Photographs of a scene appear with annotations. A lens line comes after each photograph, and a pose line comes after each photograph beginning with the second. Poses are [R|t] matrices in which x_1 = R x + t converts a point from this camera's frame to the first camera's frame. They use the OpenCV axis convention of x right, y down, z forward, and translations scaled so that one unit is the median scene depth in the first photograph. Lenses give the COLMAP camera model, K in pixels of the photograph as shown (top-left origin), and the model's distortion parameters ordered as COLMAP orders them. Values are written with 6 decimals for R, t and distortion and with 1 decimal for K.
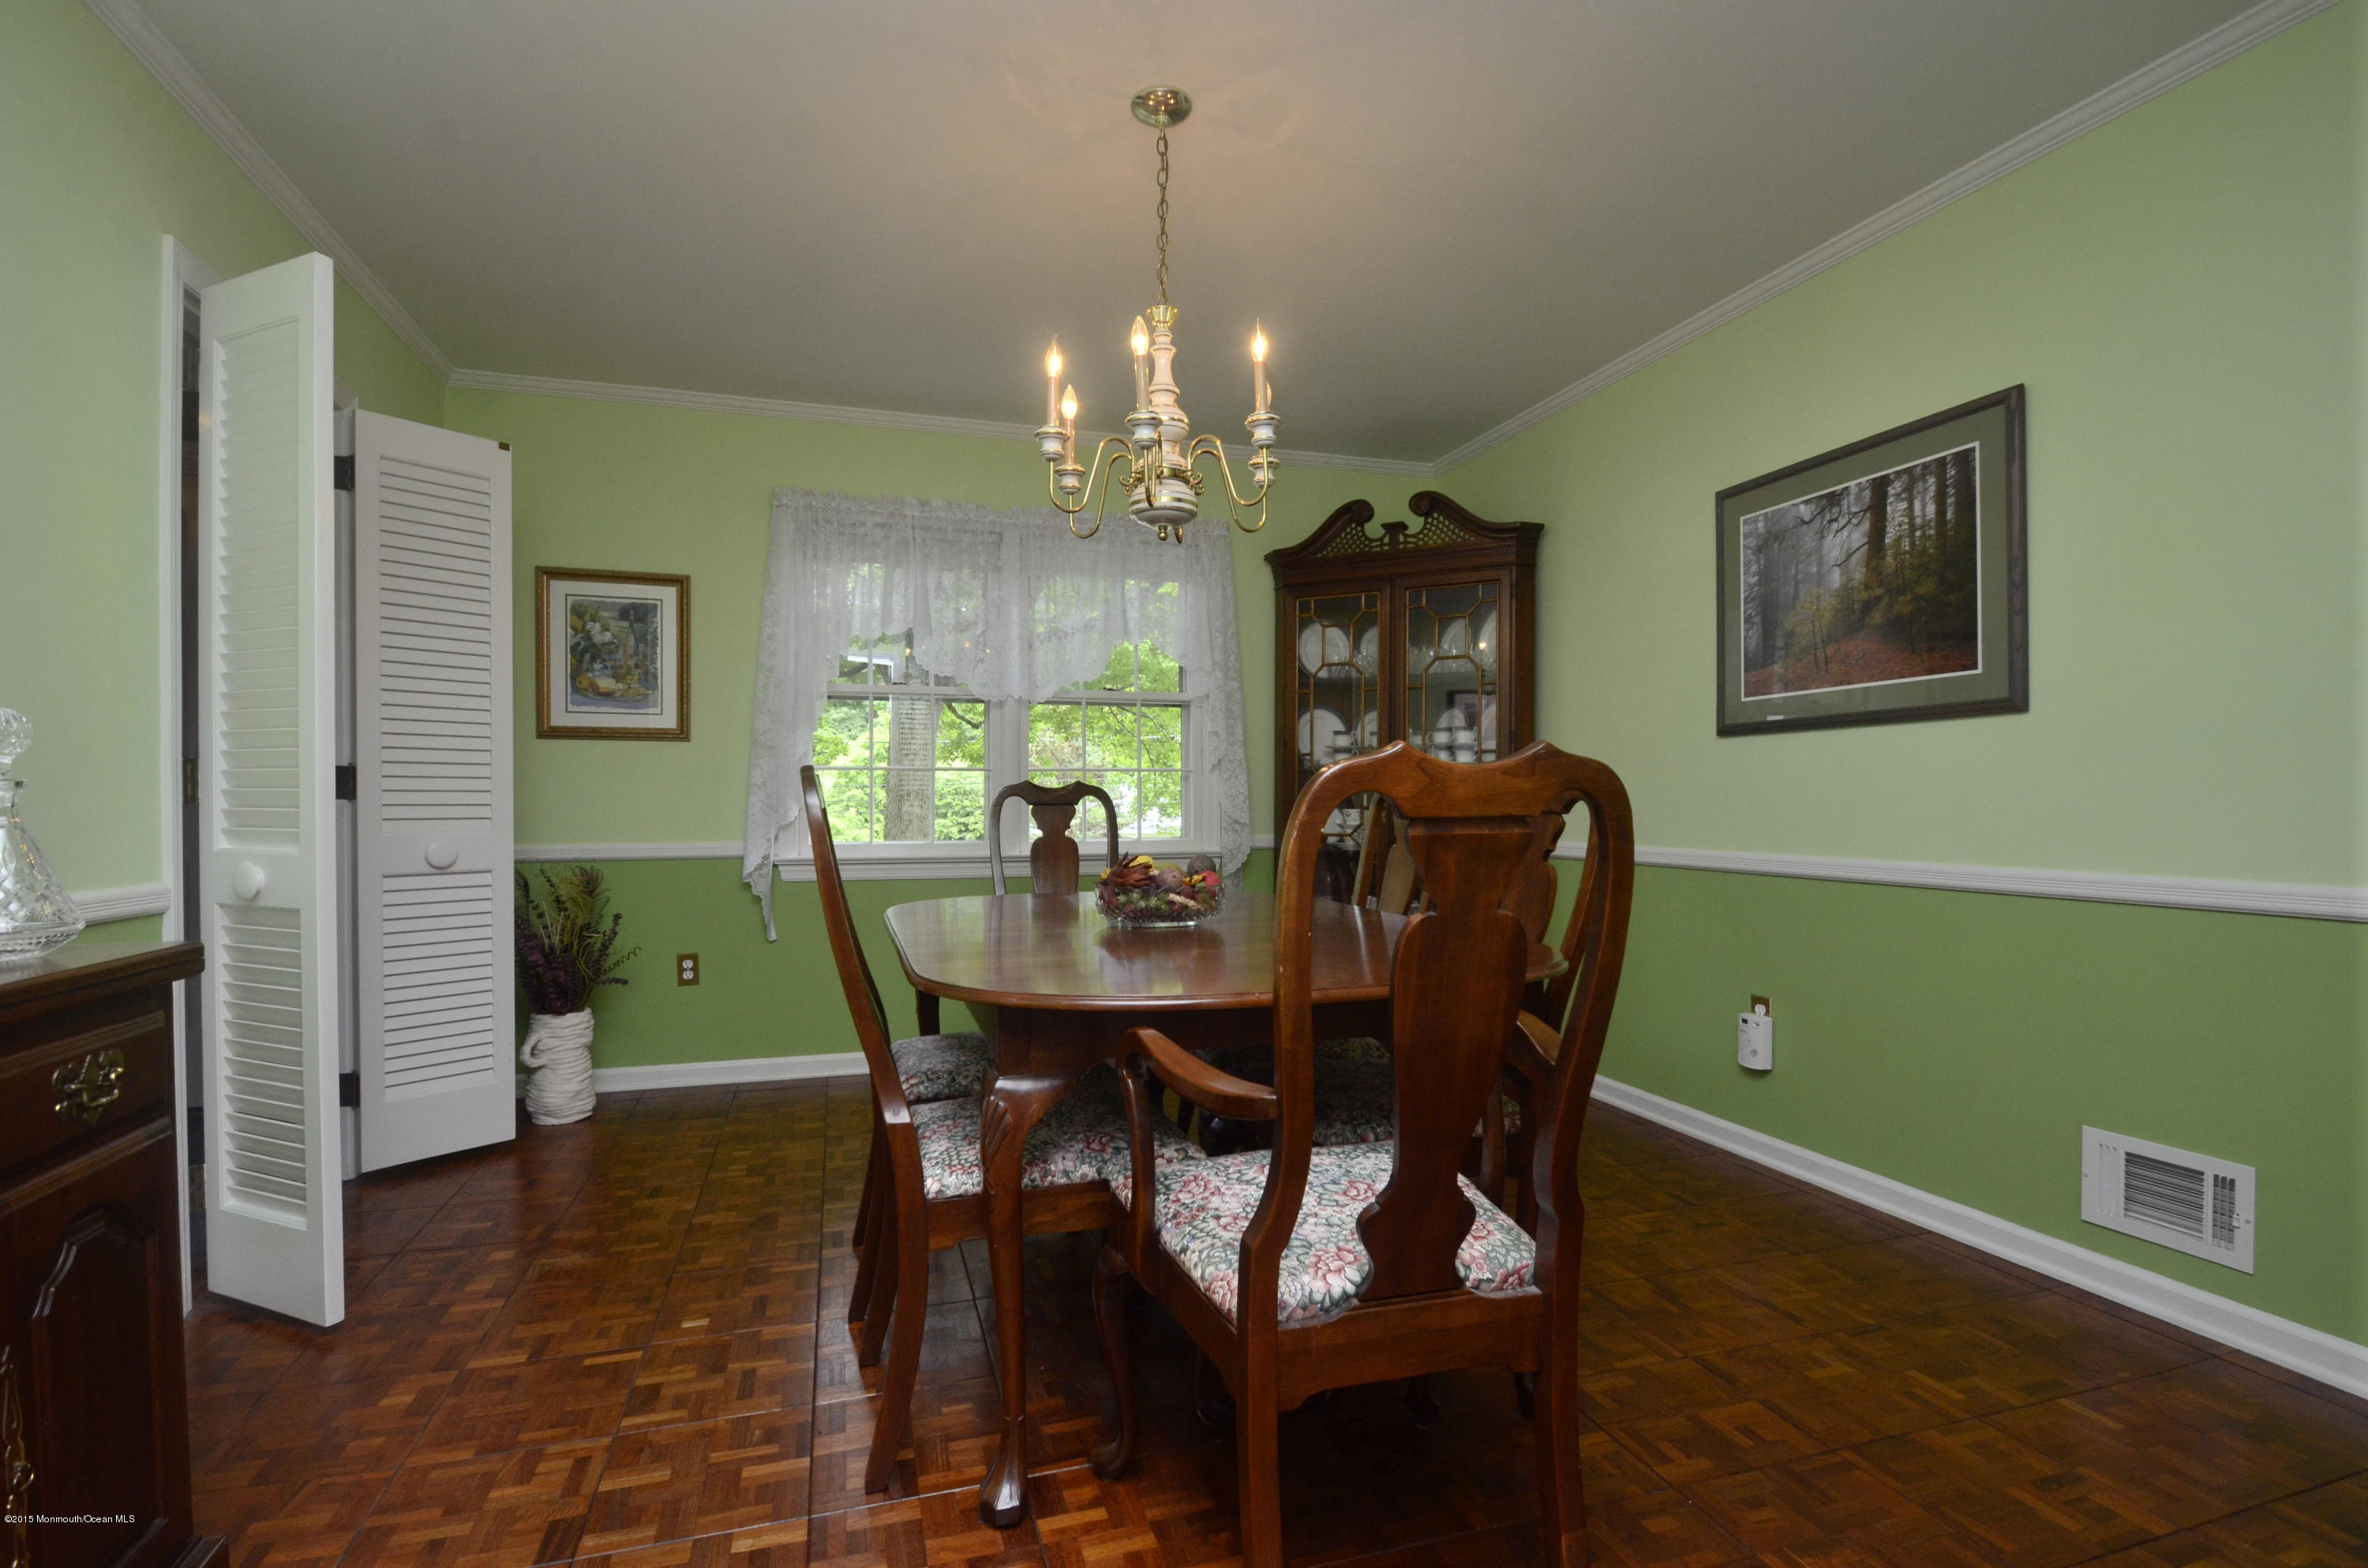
lens RADIAL K [[1095.9, 0, 1163.4], [0, 1095.9, 794.8], [0, 0, 1]] dist [-0.004955, -0.004717]
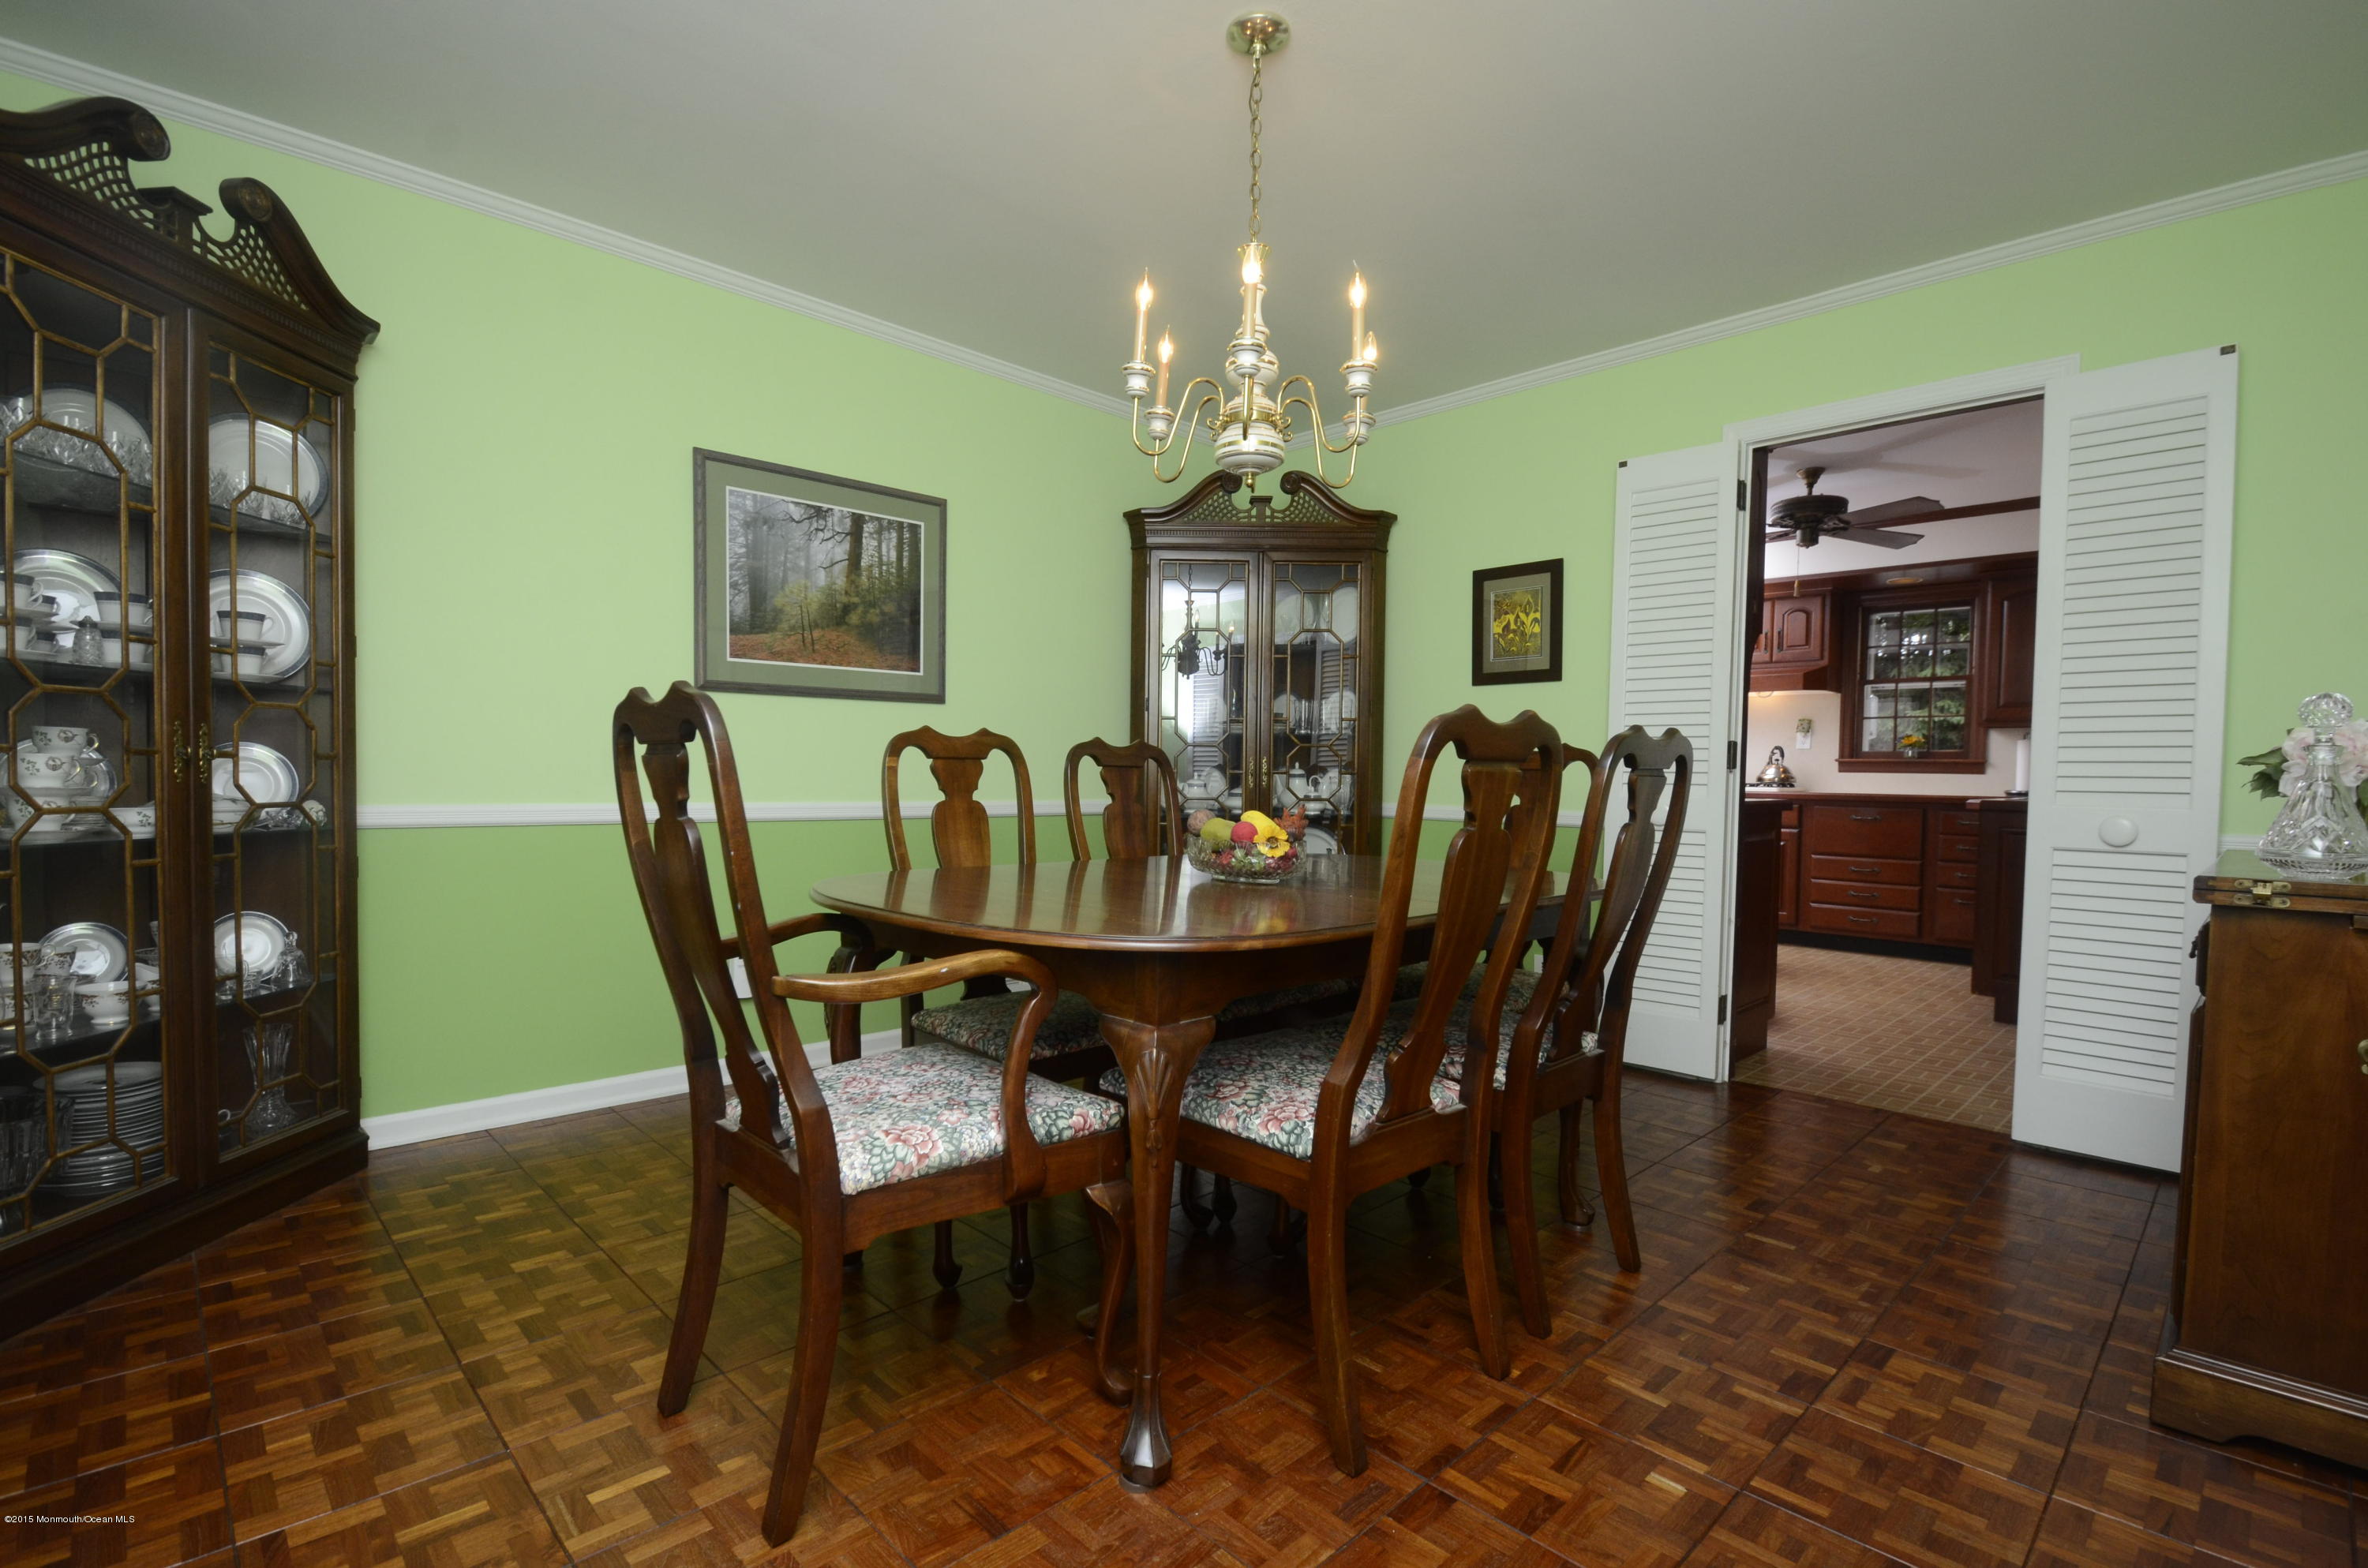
lens RADIAL K [[1095.9, 0, 1158.9], [0, 1095.9, 792.3], [0, 0, 1]] dist [-0.004955, -0.004717]
pose [[-0.449733, -0.024657, 0.892822, -0.696578], [-0.023524, 0.999599, 0.015756, 0.018335], [-0.892853, -0.013917, -0.450133, 1.247616]]
